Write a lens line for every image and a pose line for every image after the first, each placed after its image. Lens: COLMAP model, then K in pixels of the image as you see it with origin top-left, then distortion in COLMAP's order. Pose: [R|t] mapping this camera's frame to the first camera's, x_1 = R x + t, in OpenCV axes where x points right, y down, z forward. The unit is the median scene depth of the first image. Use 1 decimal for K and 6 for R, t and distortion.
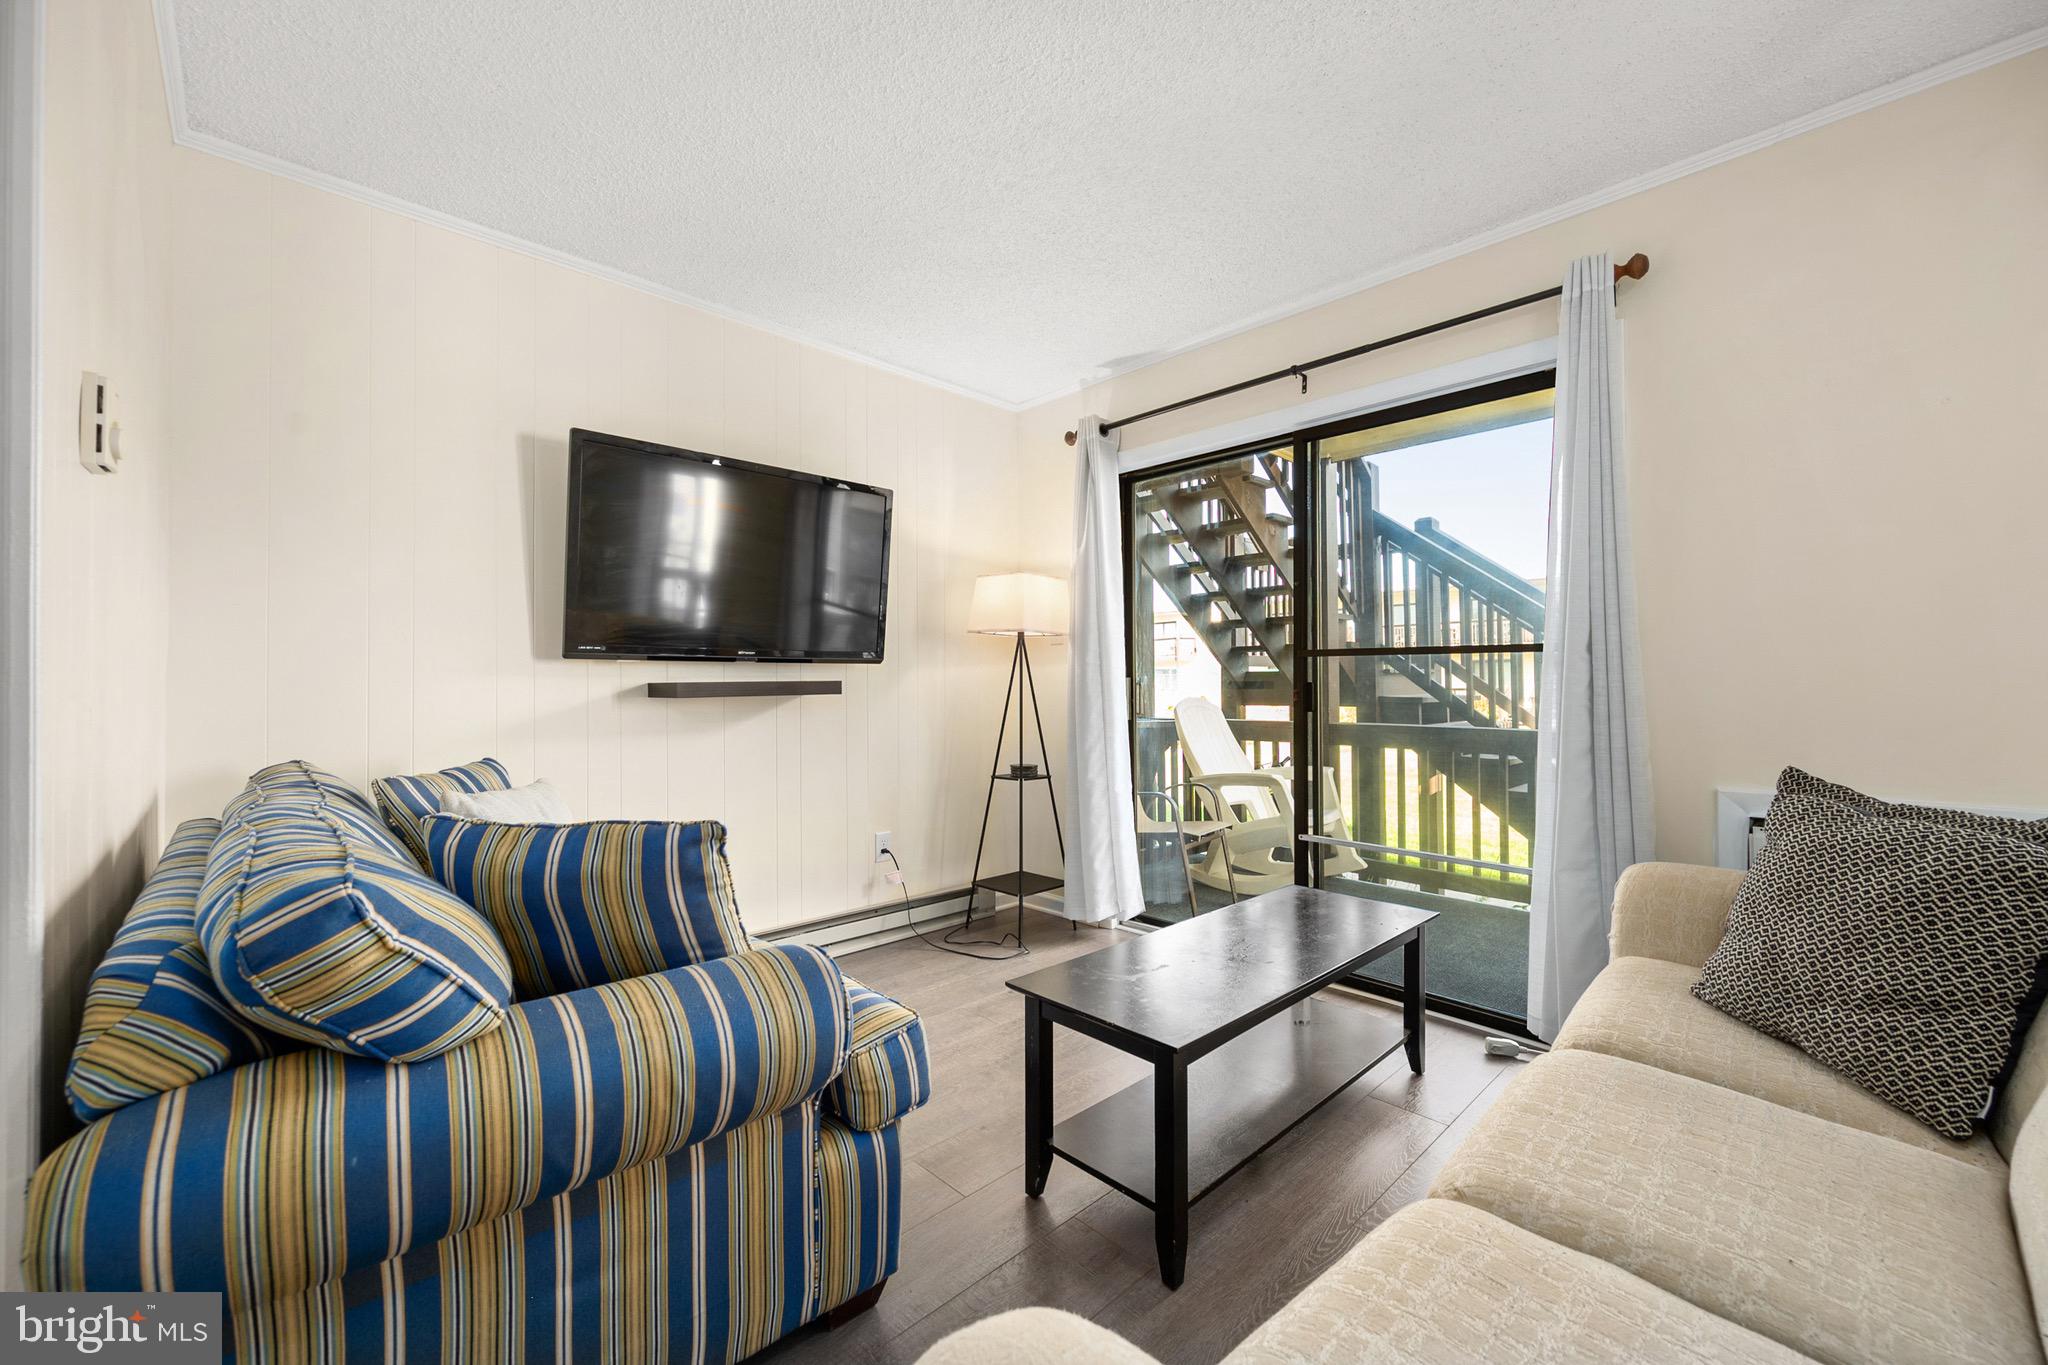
lens RADIAL K [[812.7, 0, 1018.8], [0, 812.7, 687.2], [0, 0, 1]] dist [-0.000693, 0.000168]
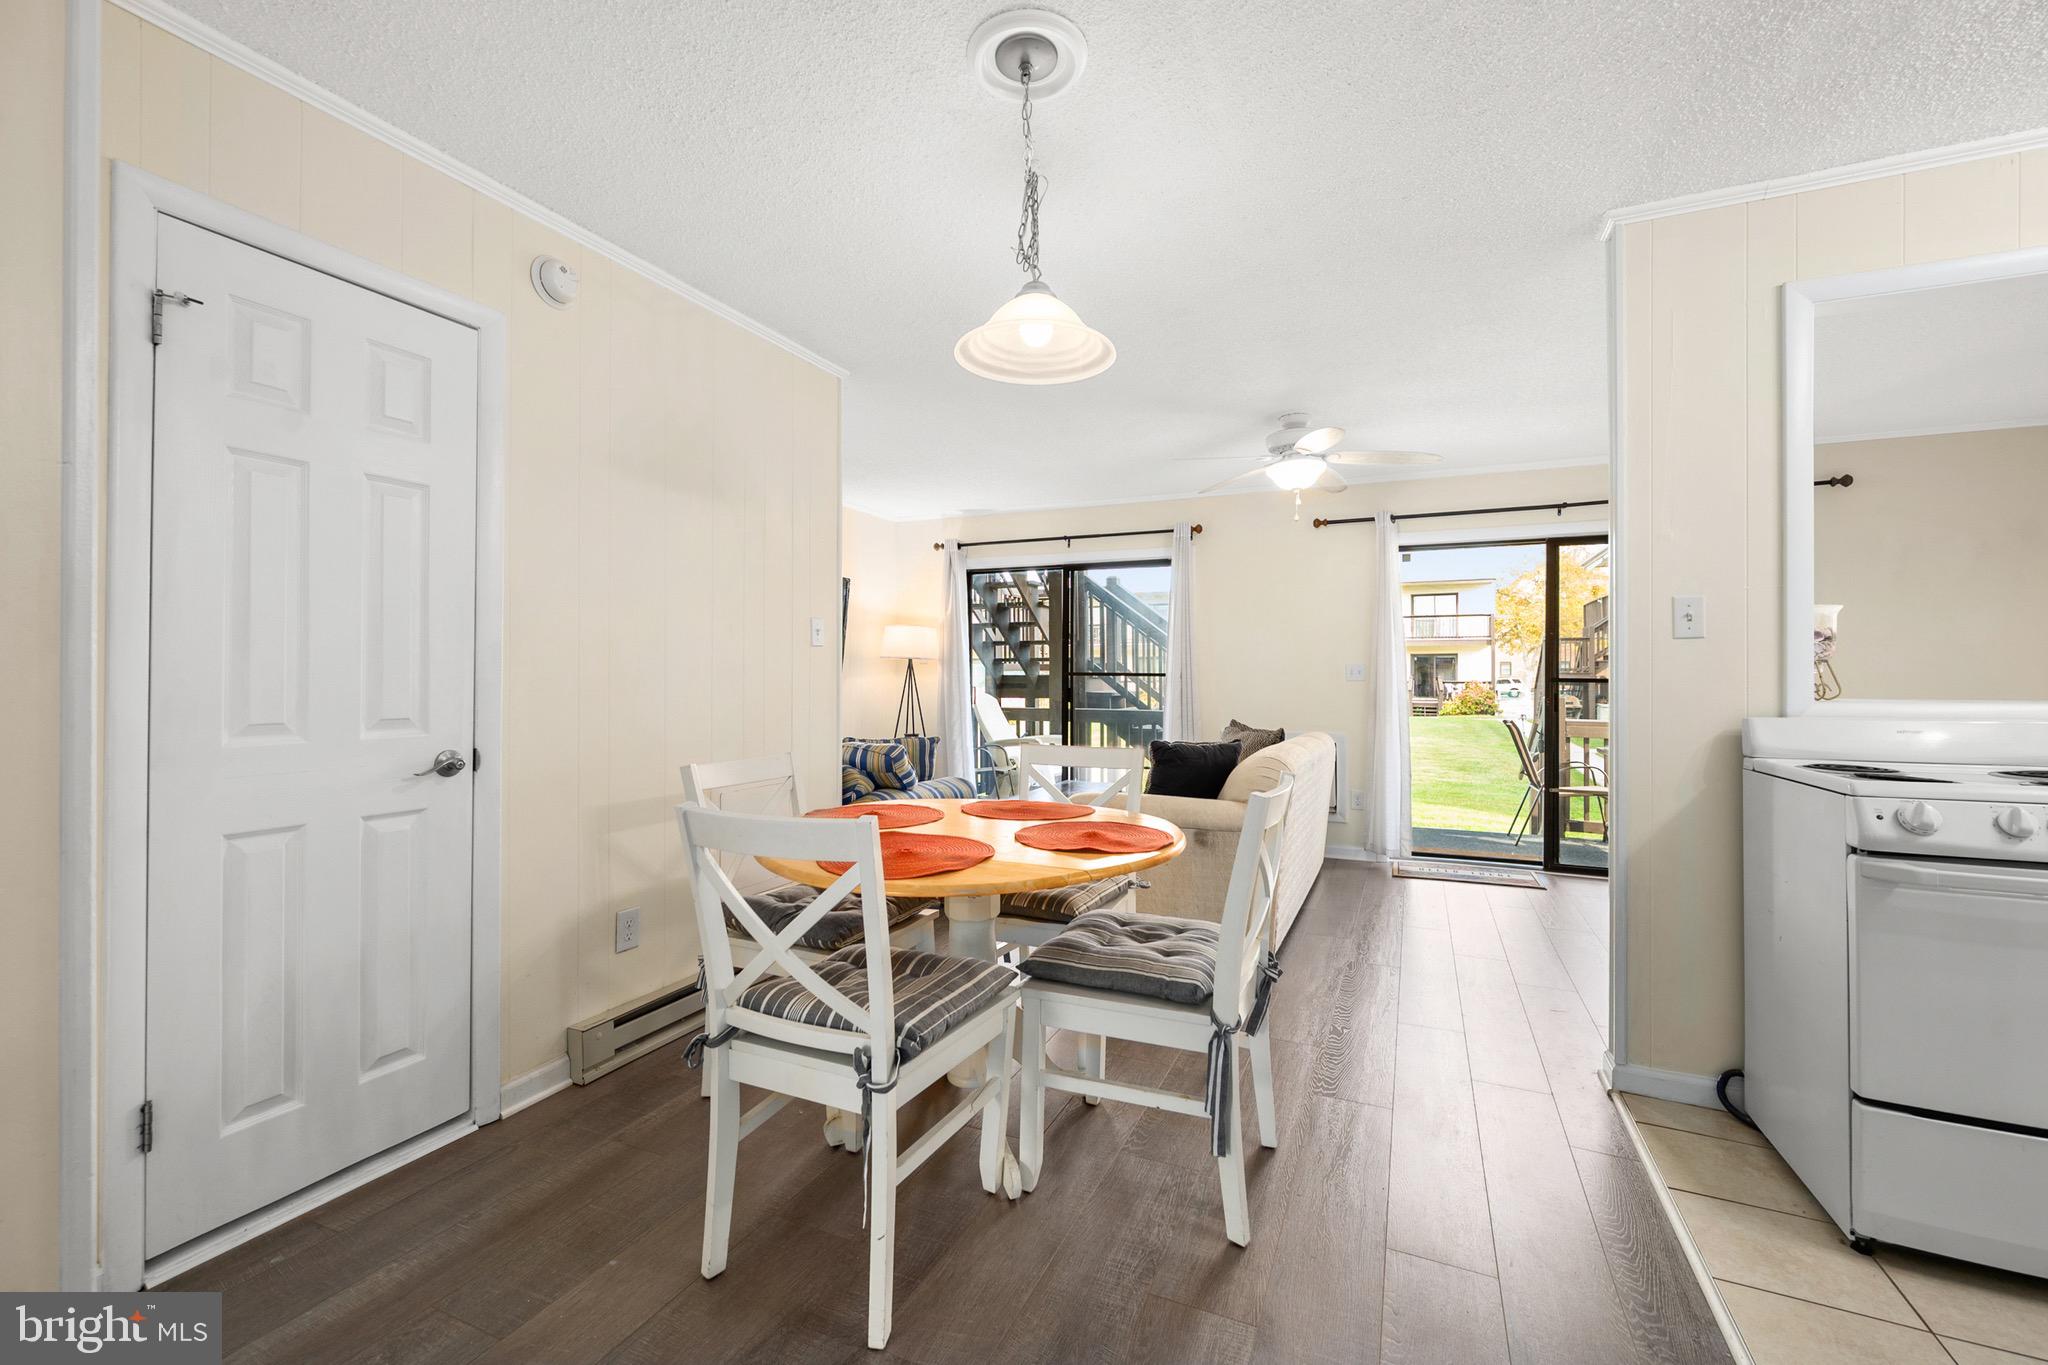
lens RADIAL K [[845.7, 0, 1020.0], [0, 845.7, 674.5], [0, 0, 1]] dist [-0.001105, -0.000071]
pose [[0.930709, 0.006411, 0.365705, -0.546717], [-0.005441, 0.999978, -0.003682, -0.030362], [-0.365720, 0.001437, 0.930724, -0.948634]]
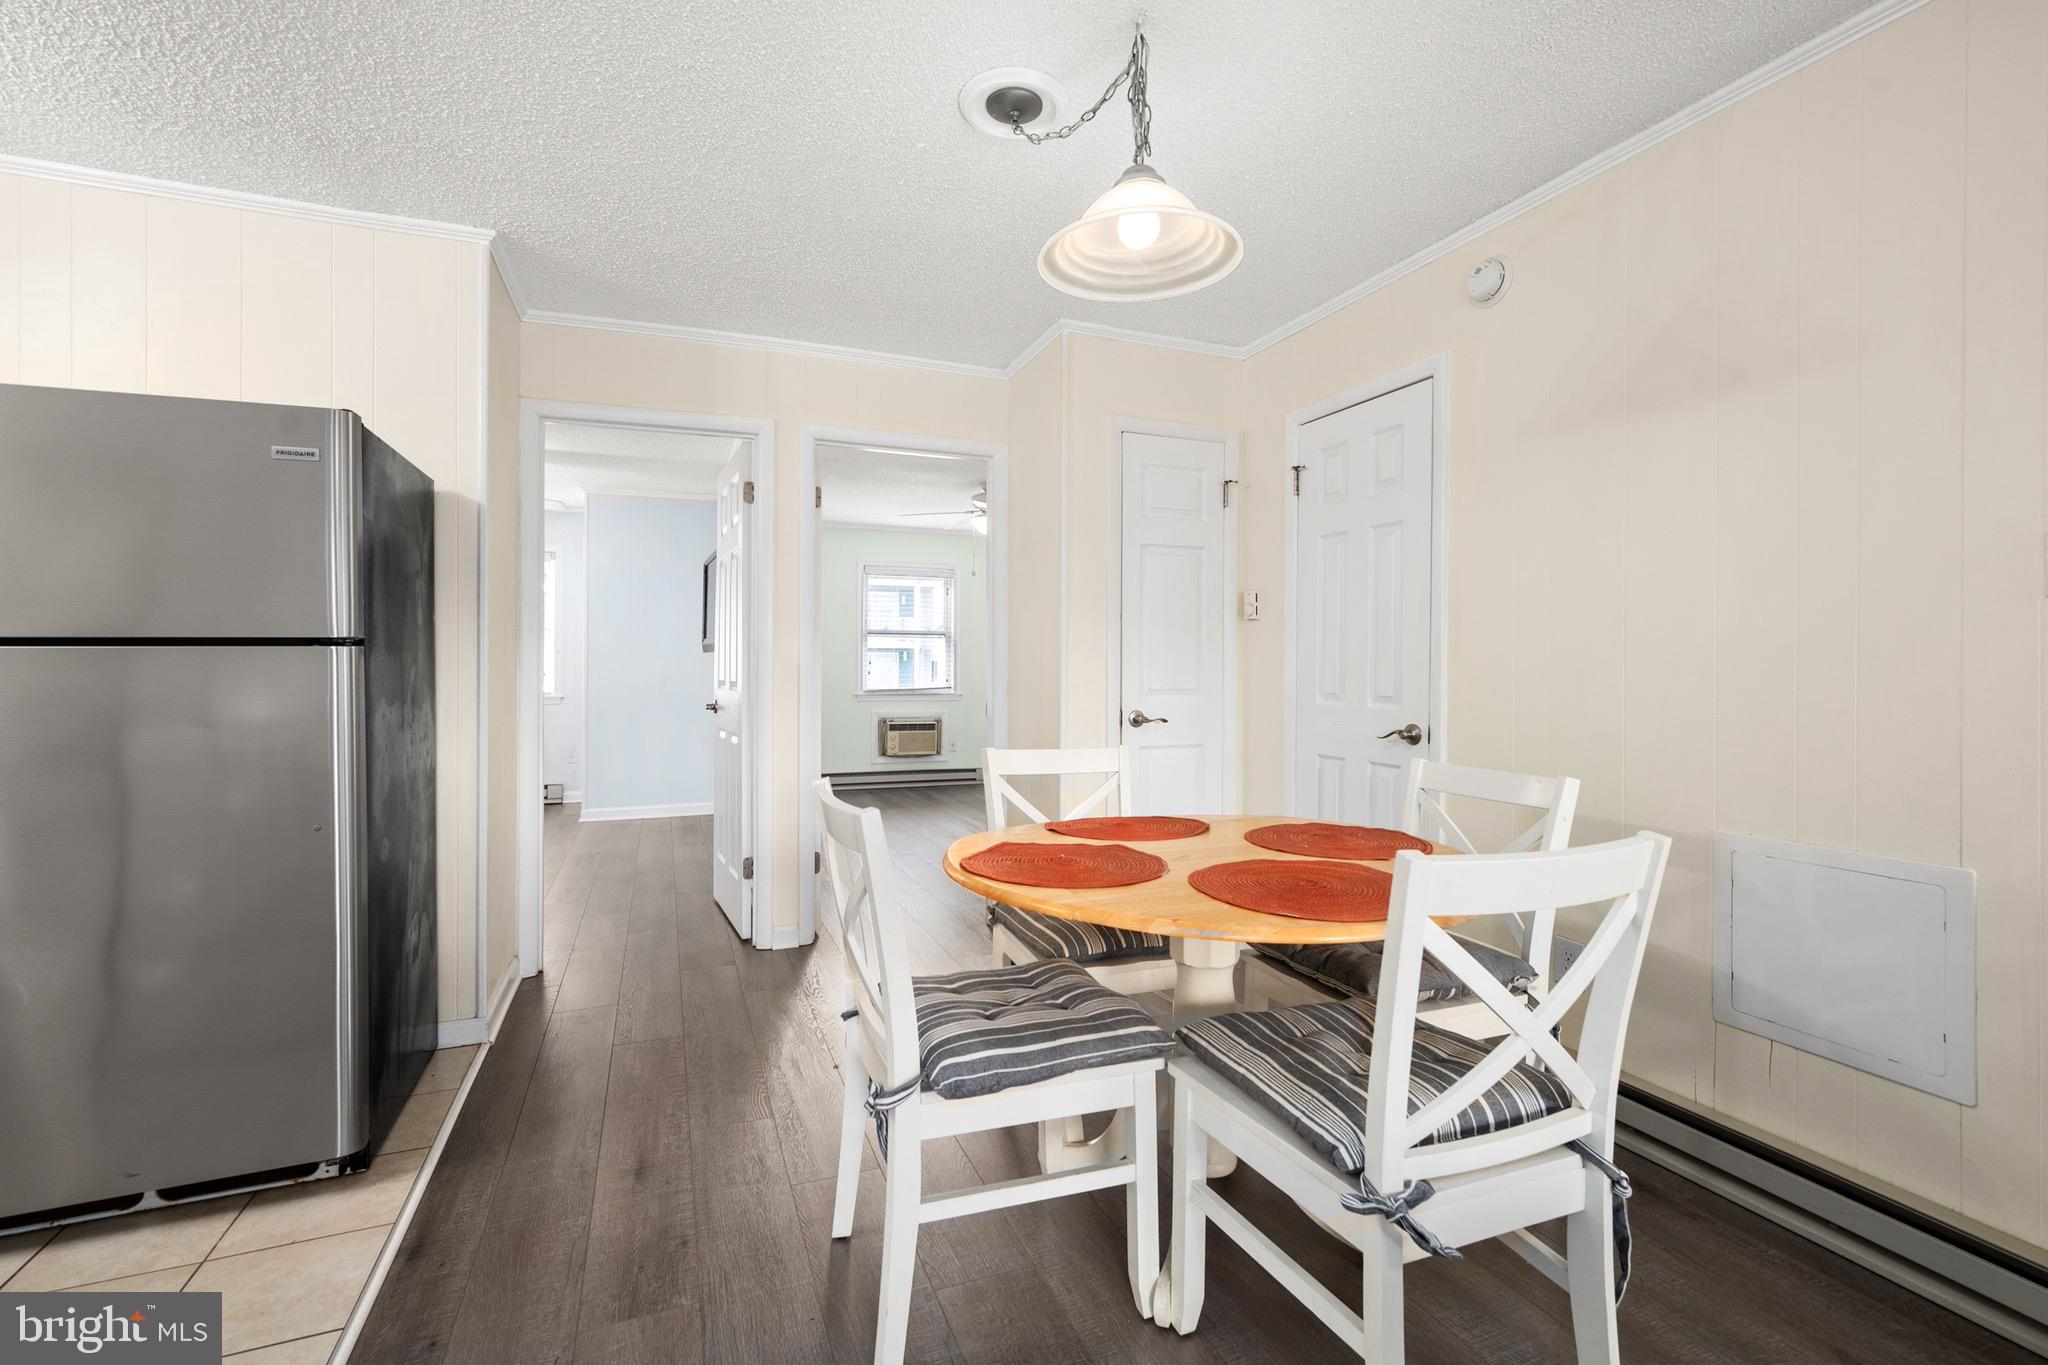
lens RADIAL K [[892.1, 0, 1007.8], [0, 892.1, 668.1], [0, 0, 1]] dist [0.013370, -0.000078]
pose [[-0.381761, 0.007621, -0.924230, 0.324655], [-0.005338, 0.999931, 0.010450, -0.033785], [0.924246, 0.008923, -0.381694, -0.126246]]
